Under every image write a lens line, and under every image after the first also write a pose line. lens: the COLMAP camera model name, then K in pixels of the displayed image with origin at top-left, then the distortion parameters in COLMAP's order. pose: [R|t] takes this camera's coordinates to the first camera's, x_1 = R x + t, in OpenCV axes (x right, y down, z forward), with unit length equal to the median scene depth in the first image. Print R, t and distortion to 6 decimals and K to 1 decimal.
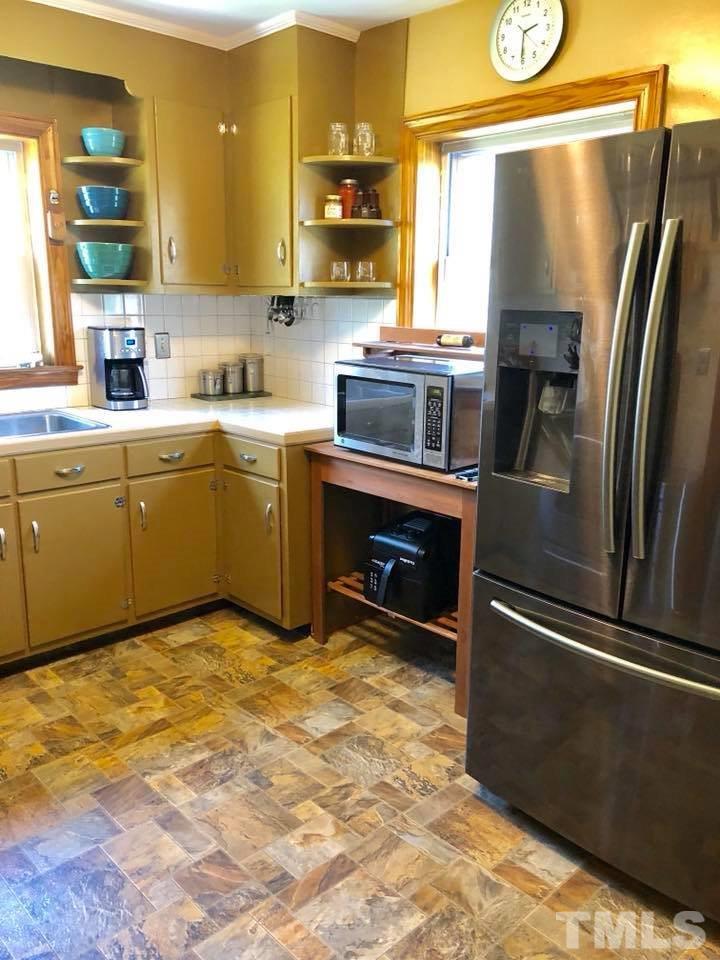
lens RADIAL K [[789.3, 0, 362.4], [0, 789.3, 476.3], [0, 0, 1]] dist [0.045077, -0.032035]
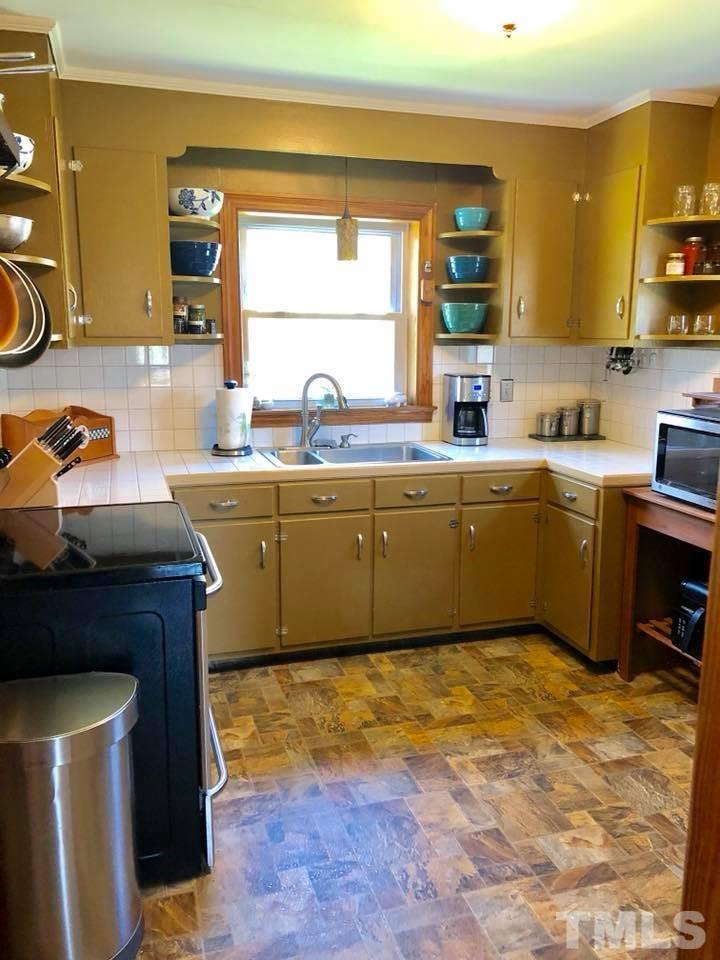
lens RADIAL K [[789.3, 0, 359.7], [0, 789.3, 480.0], [0, 0, 1]] dist [0.045077, -0.032035]
pose [[0.895753, 0.077744, -0.437702, 0.073601], [-0.095660, 0.995233, -0.018995, 0.003302], [0.434138, 0.058885, 0.898920, -0.107947]]
